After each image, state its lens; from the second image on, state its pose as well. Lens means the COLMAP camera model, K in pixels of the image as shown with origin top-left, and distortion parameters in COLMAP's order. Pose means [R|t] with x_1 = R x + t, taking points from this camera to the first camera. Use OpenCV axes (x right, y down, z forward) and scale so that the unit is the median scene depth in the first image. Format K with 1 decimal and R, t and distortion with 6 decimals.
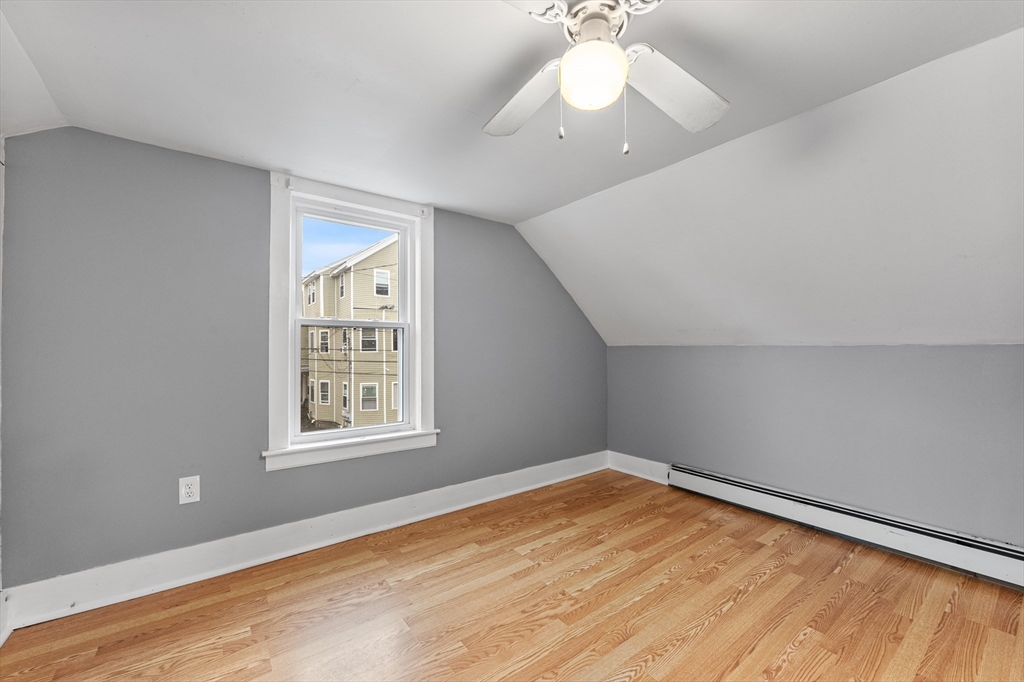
lens RADIAL K [[407.0, 0, 509.5], [0, 407.0, 341.7], [0, 0, 1]] dist [0.000811, 0.000164]
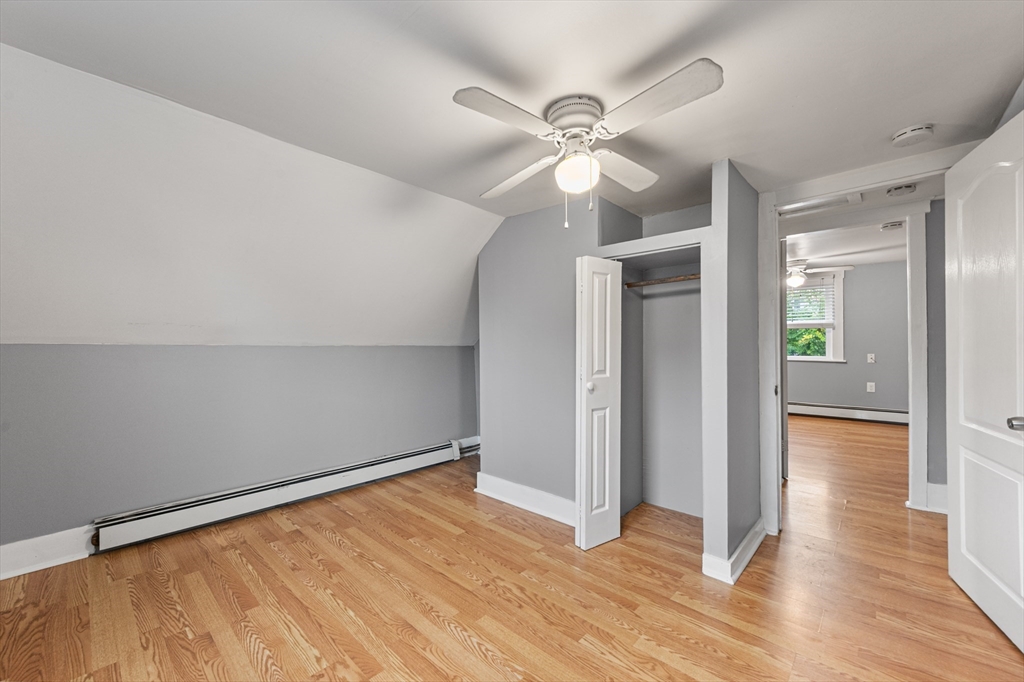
lens RADIAL K [[407.0, 0, 509.5], [0, 407.0, 341.7], [0, 0, 1]] dist [0.000811, 0.000164]
pose [[-0.168715, 0.009825, 0.985616, -0.558780], [-0.015168, 0.999806, -0.012563, 0.003662], [-0.985548, -0.017069, -0.168533, 0.653861]]
